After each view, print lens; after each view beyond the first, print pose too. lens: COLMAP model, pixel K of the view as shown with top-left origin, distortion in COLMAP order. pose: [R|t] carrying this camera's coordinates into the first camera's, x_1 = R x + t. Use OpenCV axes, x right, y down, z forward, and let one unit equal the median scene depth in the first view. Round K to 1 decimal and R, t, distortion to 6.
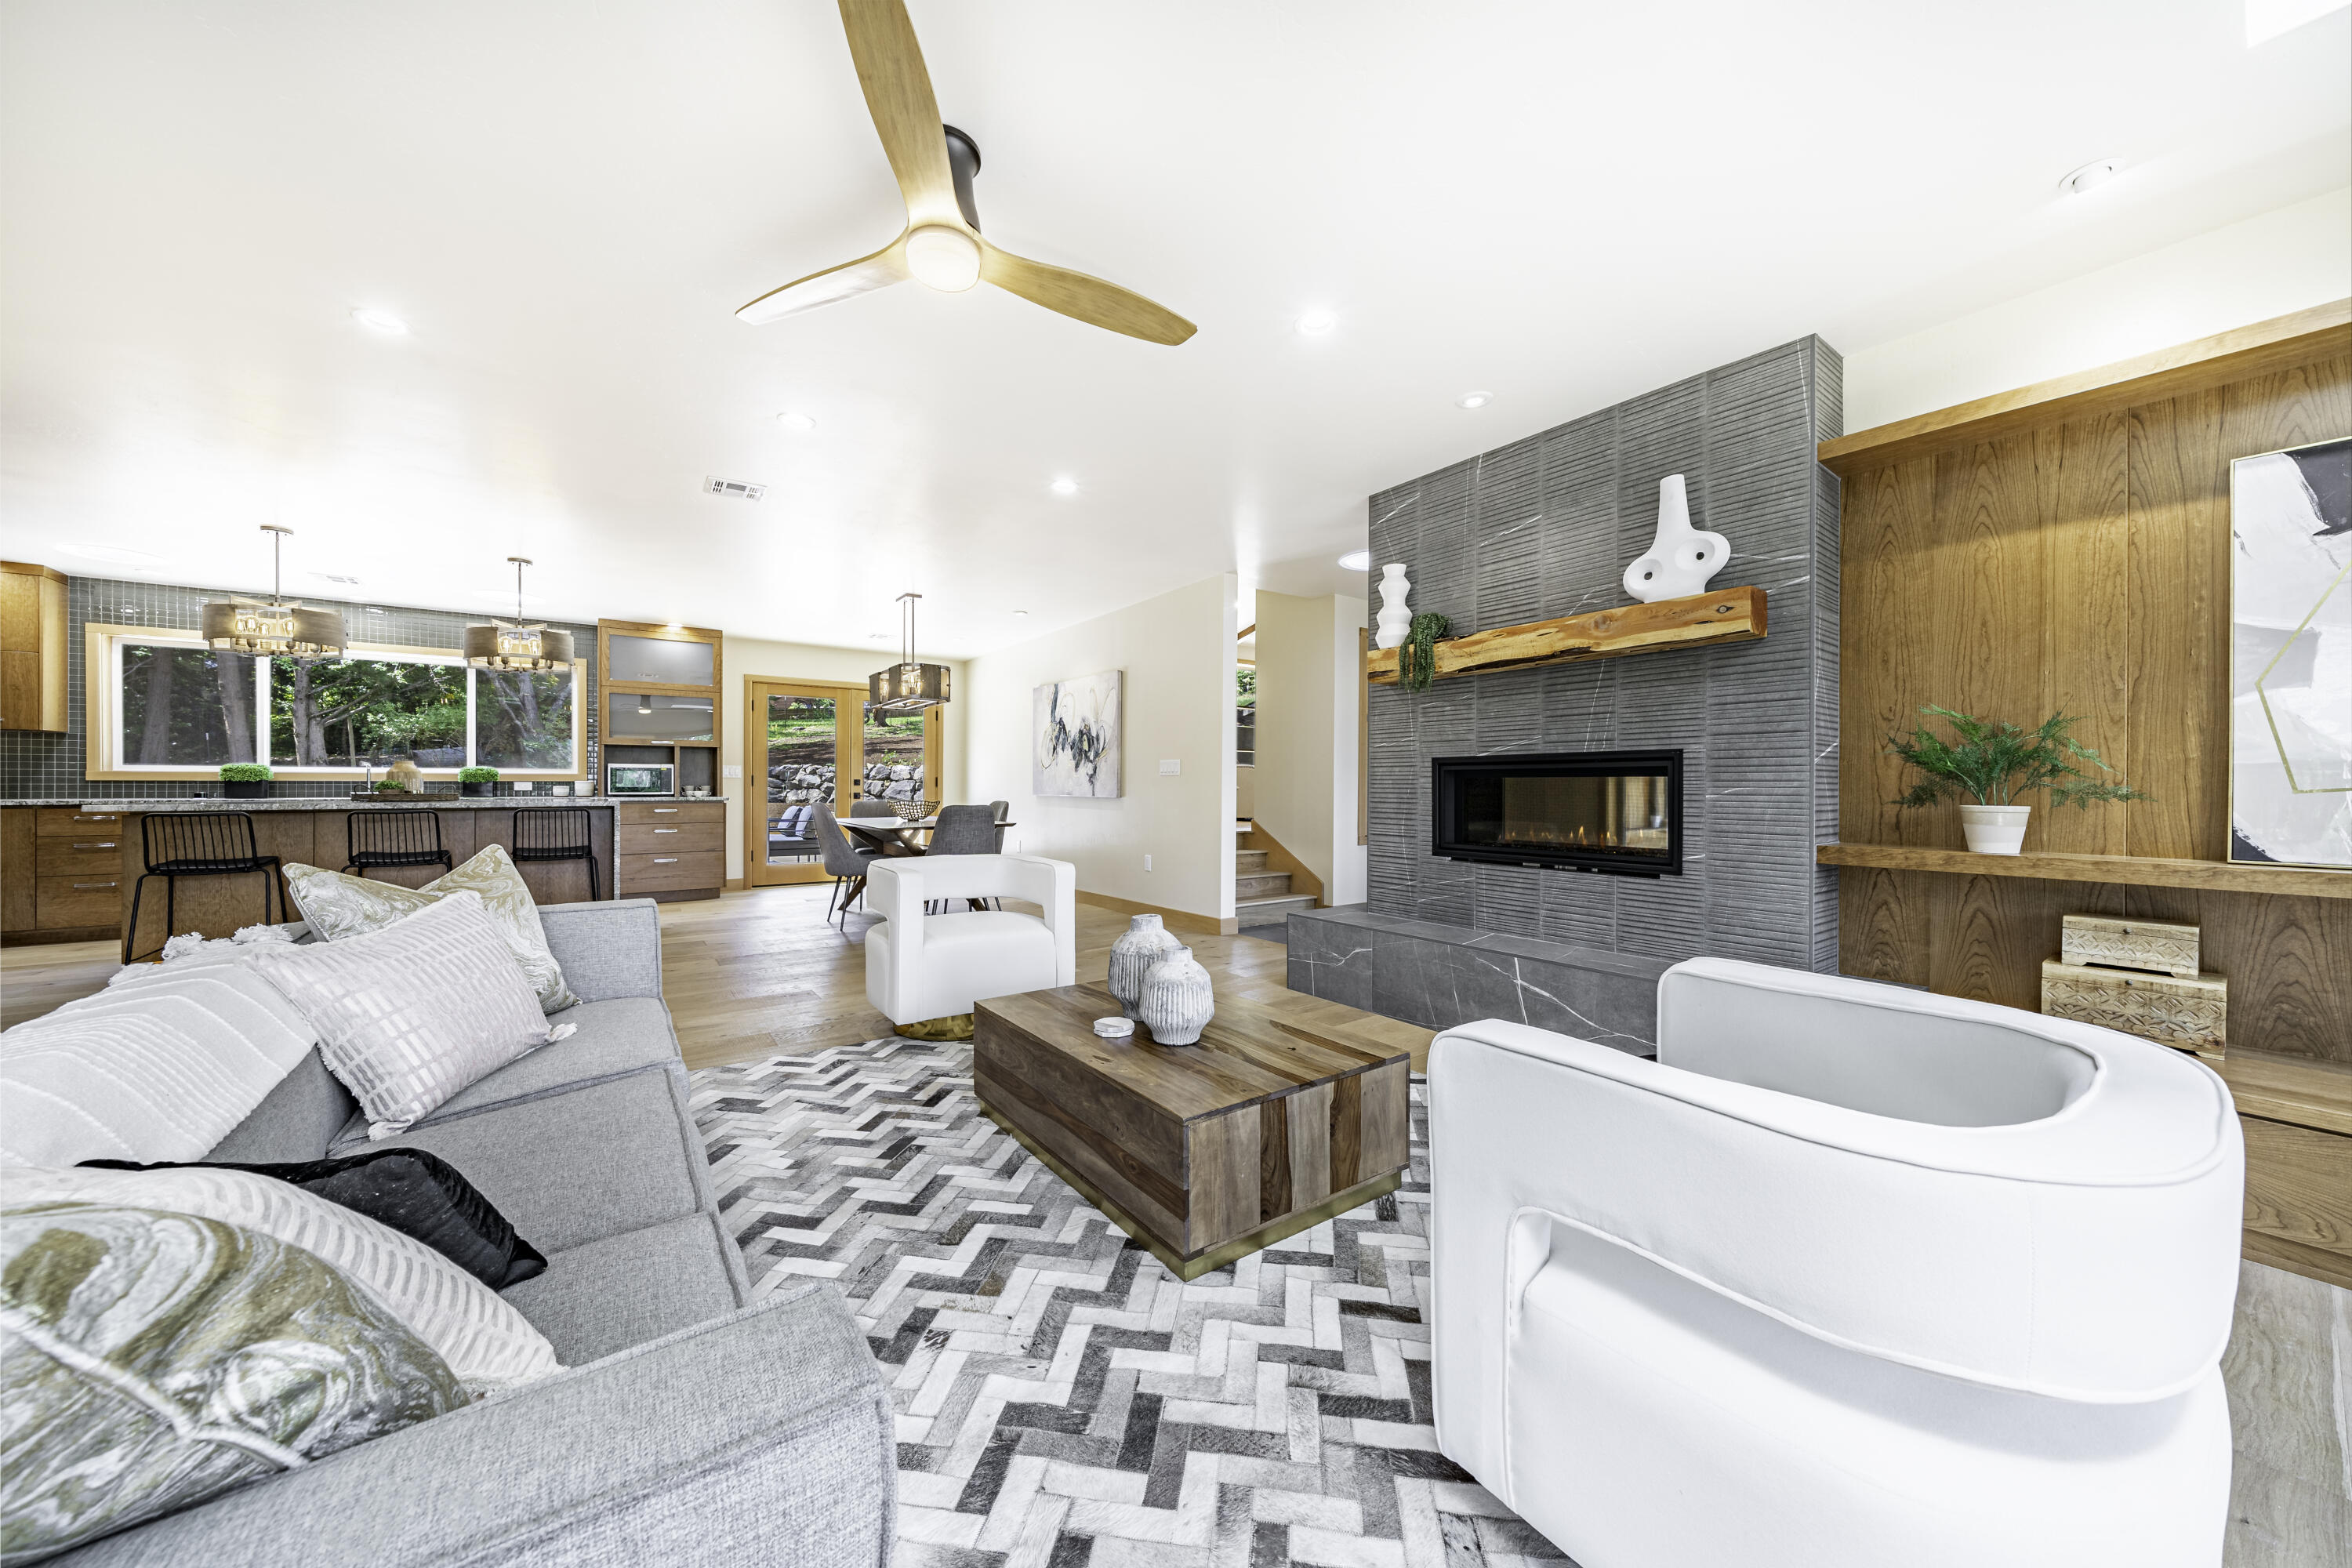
lens RADIAL K [[811.1, 0, 1170.0], [0, 811.1, 785.7], [0, 0, 1]] dist [-0.004707, 0.000158]
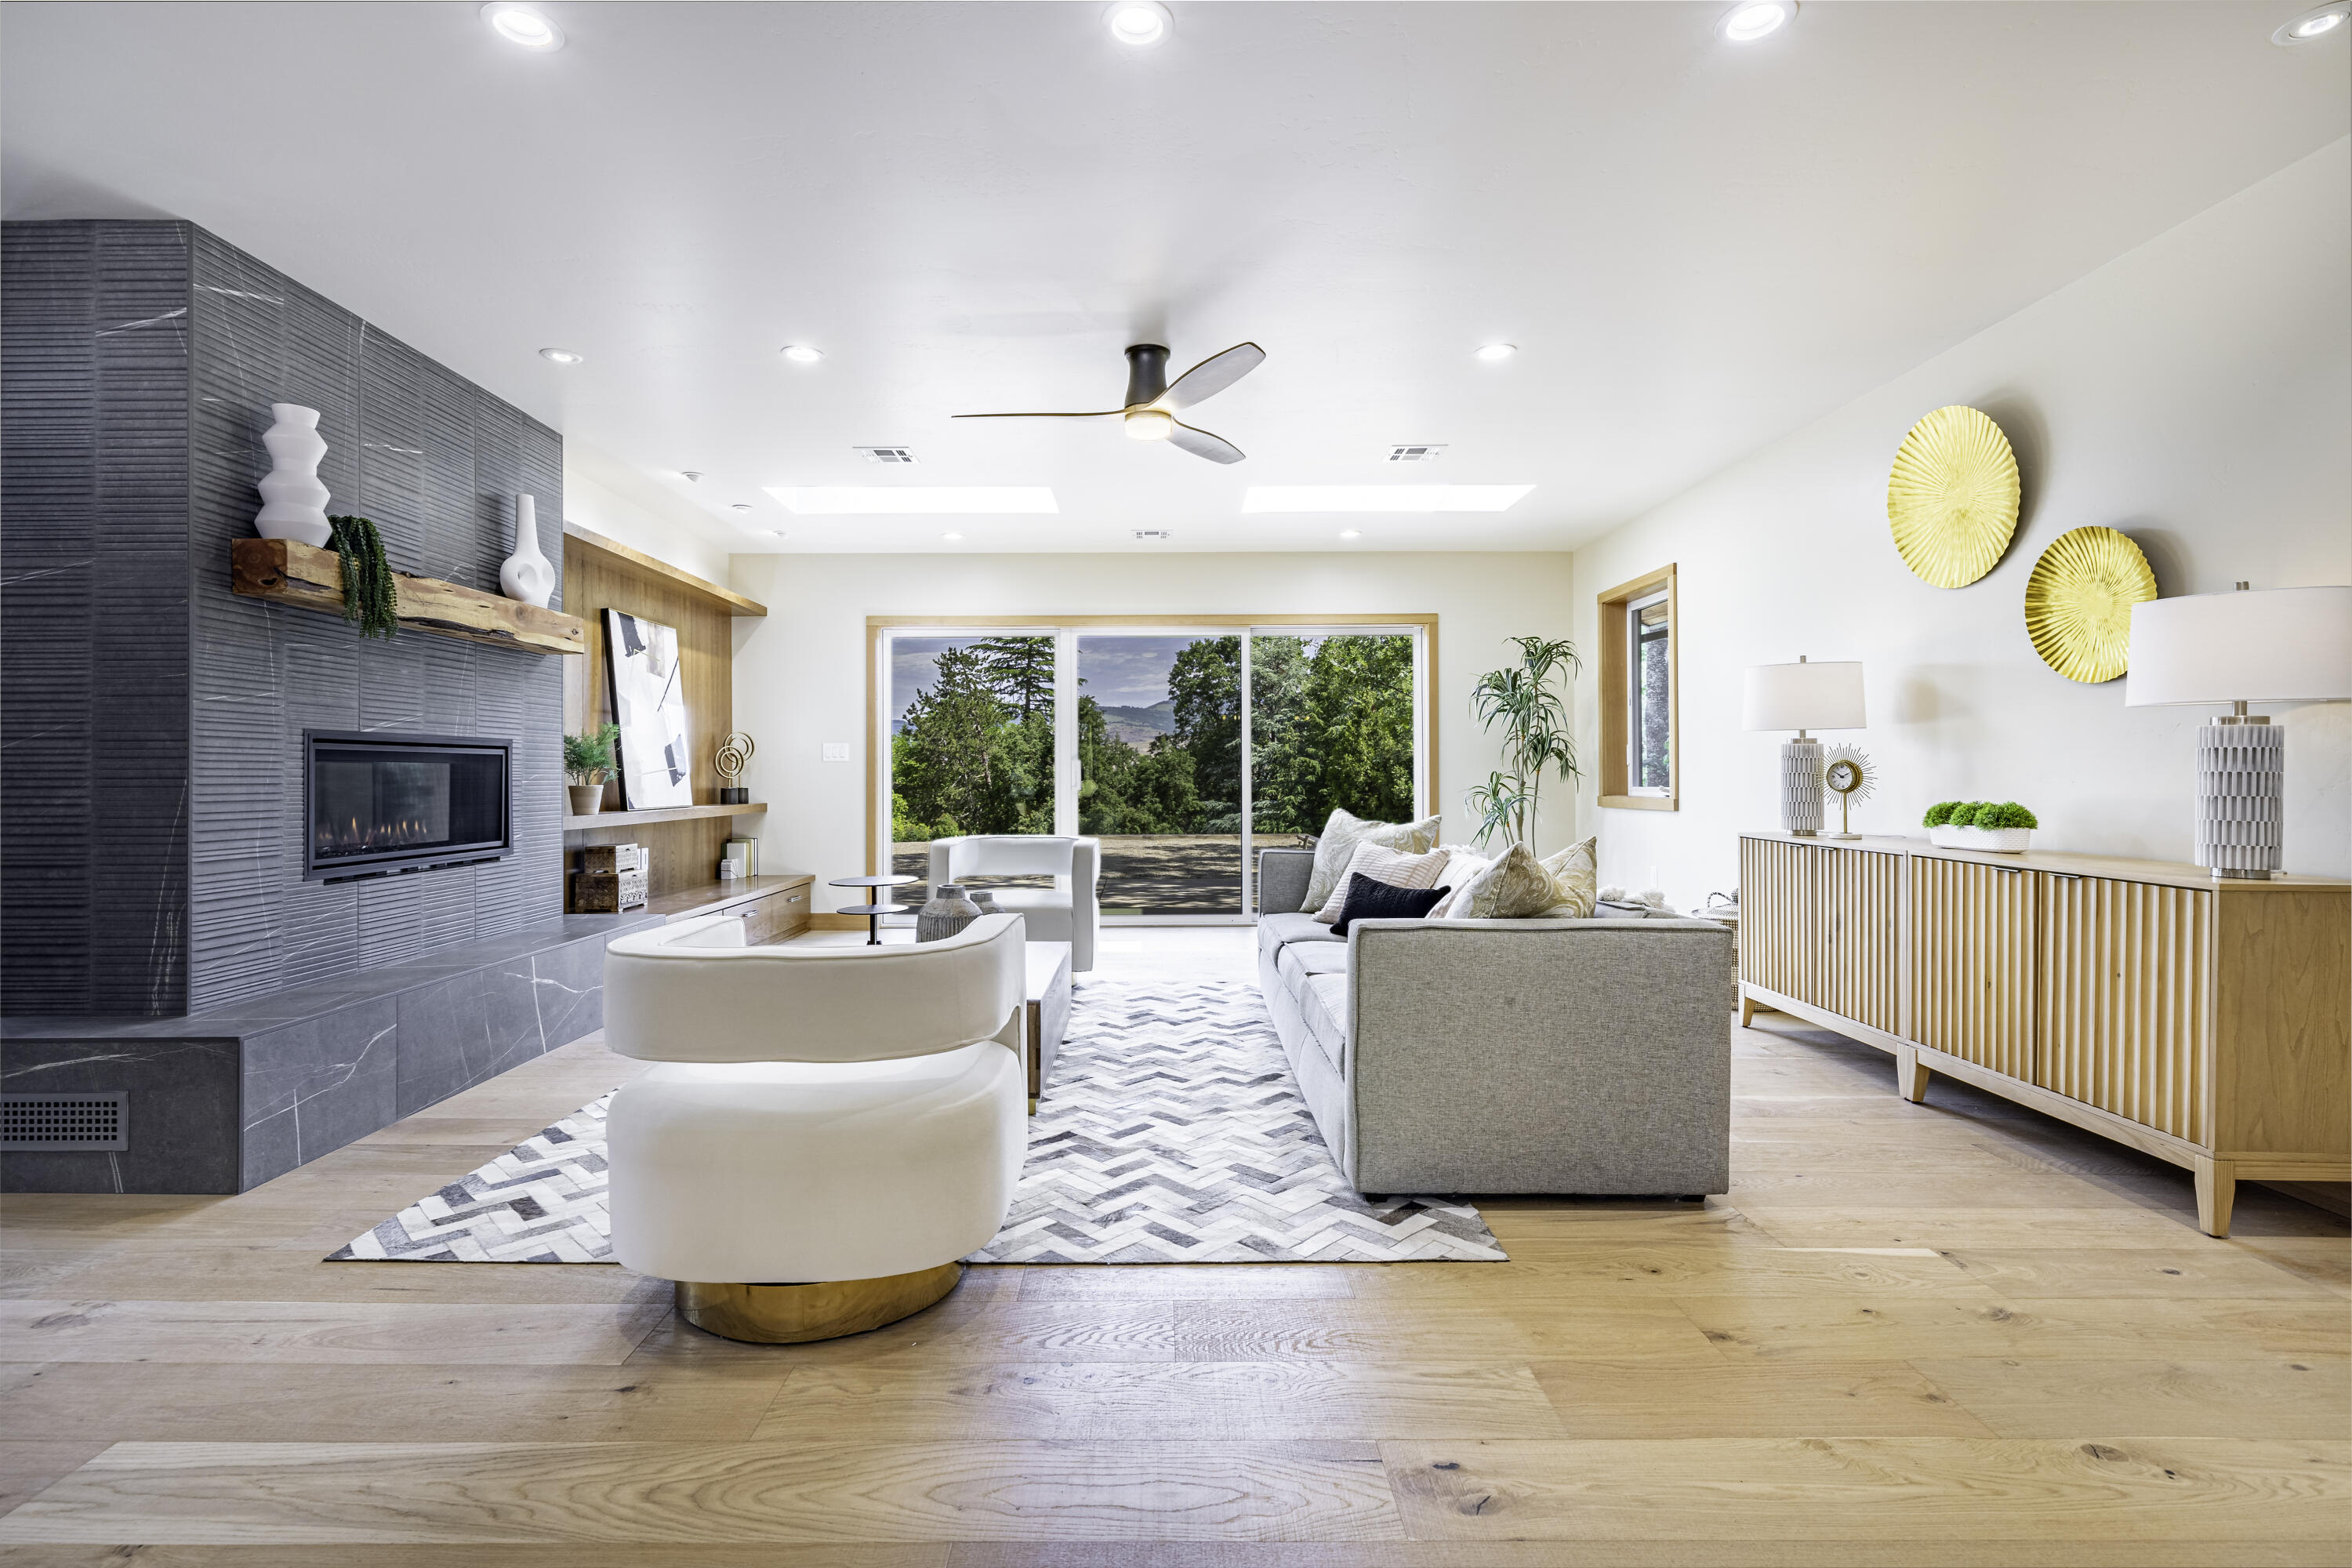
lens RADIAL K [[1078.7, 0, 1168.0], [0, 1078.7, 778.6], [0, 0, 1]] dist [-0.000939, -0.000050]
pose [[-0.817408, -0.001791, 0.576056, -0.984375], [0.002373, 0.999976, 0.006477, 0.000289], [-0.576054, 0.006661, -0.817385, 1.762810]]
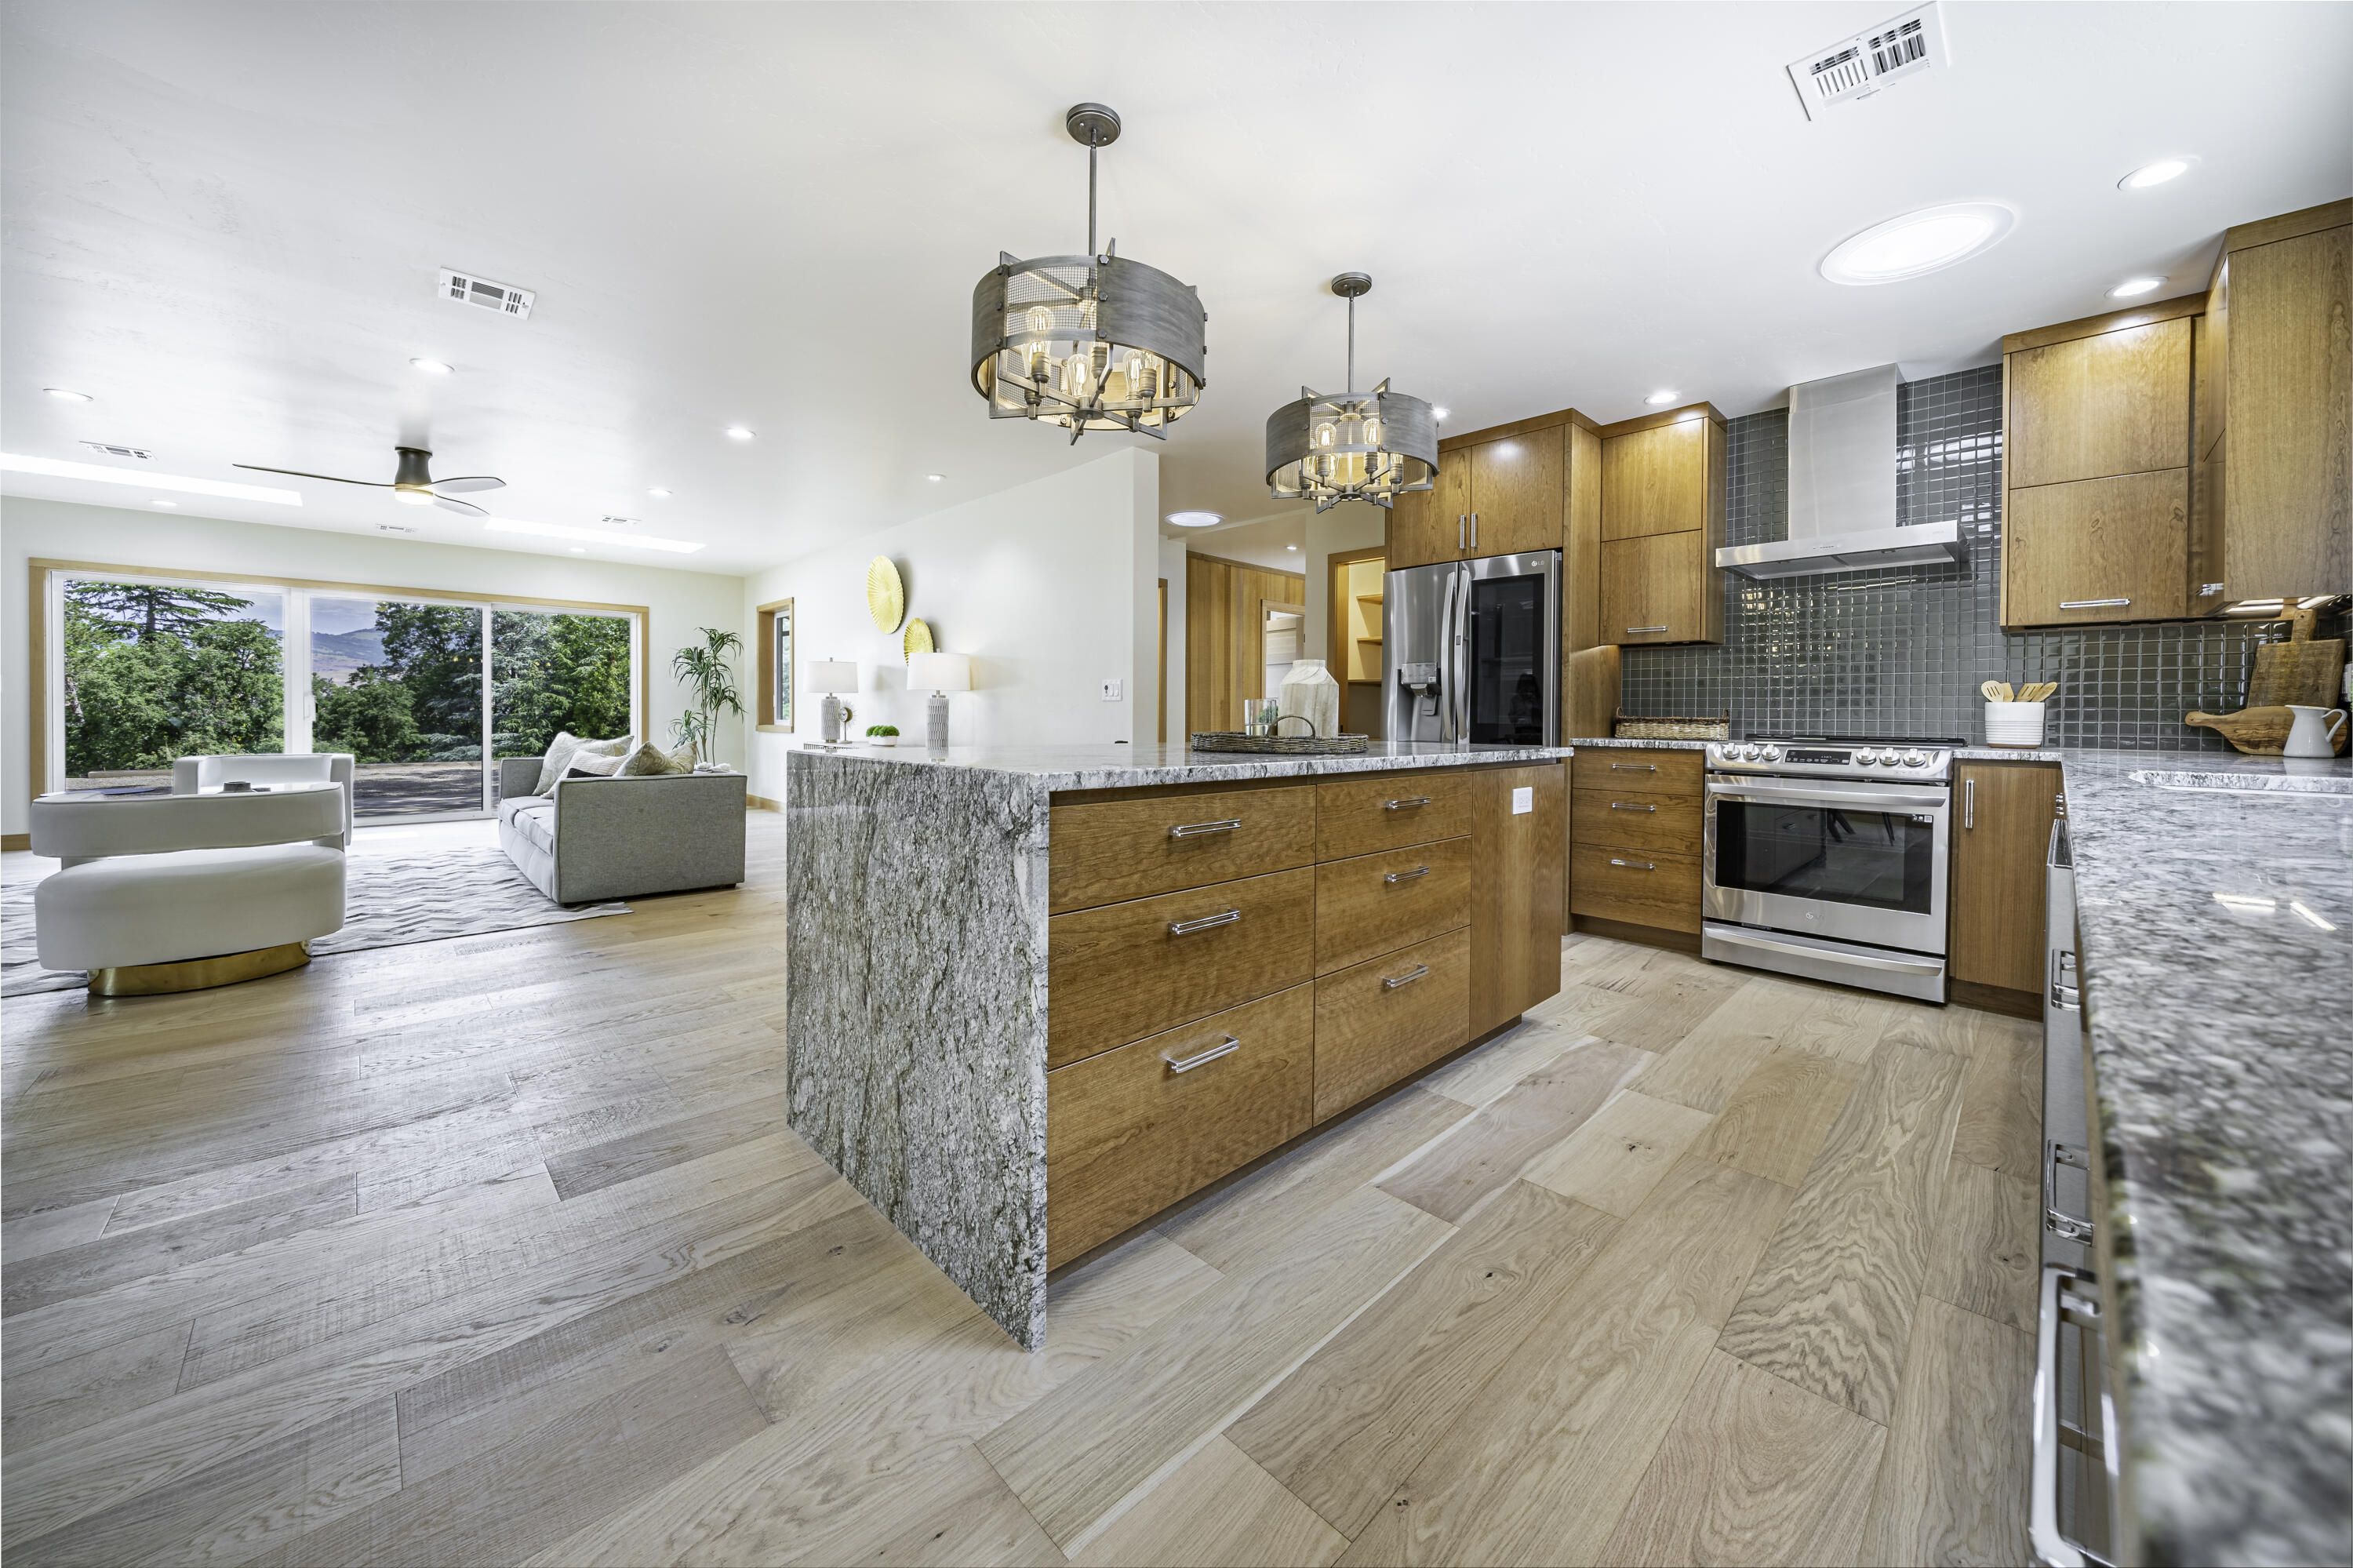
lens RADIAL K [[851.8, 0, 1198.9], [0, 851.8, 721.3], [0, 0, 1]] dist [-0.000685, -0.000070]
pose [[-0.987096, -0.009521, -0.159849, -1.498403], [-0.011220, 0.999890, 0.009730, -0.007427], [0.159738, 0.011398, -0.987094, 2.655482]]
